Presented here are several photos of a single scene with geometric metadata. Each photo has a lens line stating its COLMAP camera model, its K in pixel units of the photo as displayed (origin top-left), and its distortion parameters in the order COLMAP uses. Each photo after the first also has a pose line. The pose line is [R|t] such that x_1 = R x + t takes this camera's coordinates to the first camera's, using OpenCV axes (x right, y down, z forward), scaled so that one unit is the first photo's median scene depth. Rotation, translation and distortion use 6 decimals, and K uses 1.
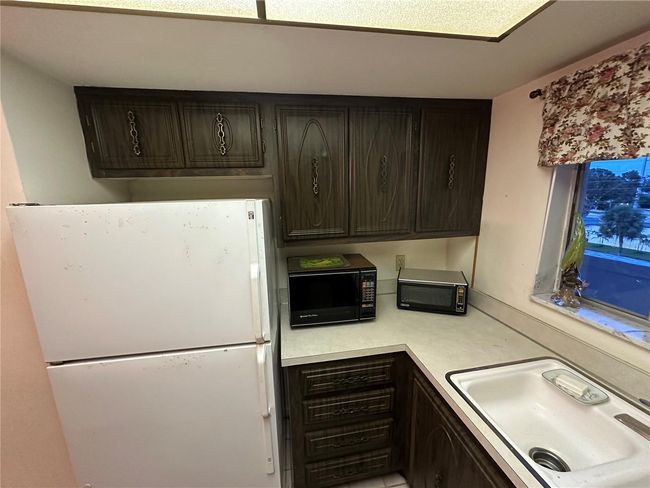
lens RADIAL K [[259.1, 0, 324.9], [0, 259.1, 244.7], [0, 0, 1]] dist [-0.002909, -0.000215]
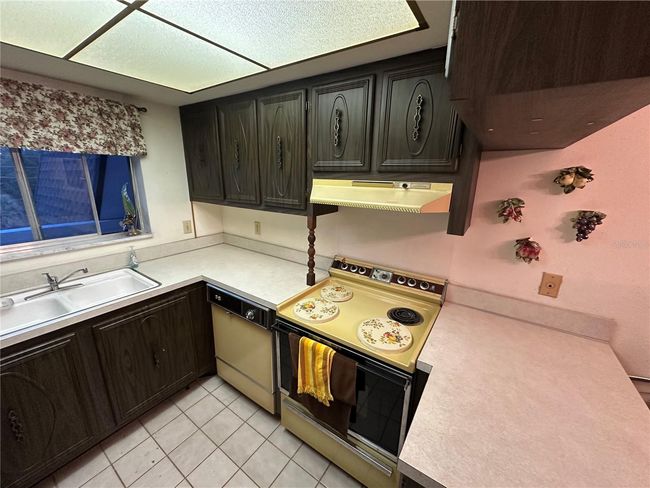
lens RADIAL K [[259.1, 0, 324.7], [0, 259.1, 244.1], [0, 0, 1]] dist [-0.002909, -0.000215]
pose [[-0.721566, -0.167534, 0.671770, -1.182771], [0.134575, 0.917836, 0.373452, -0.041908], [-0.679141, 0.359874, -0.639733, 0.520592]]
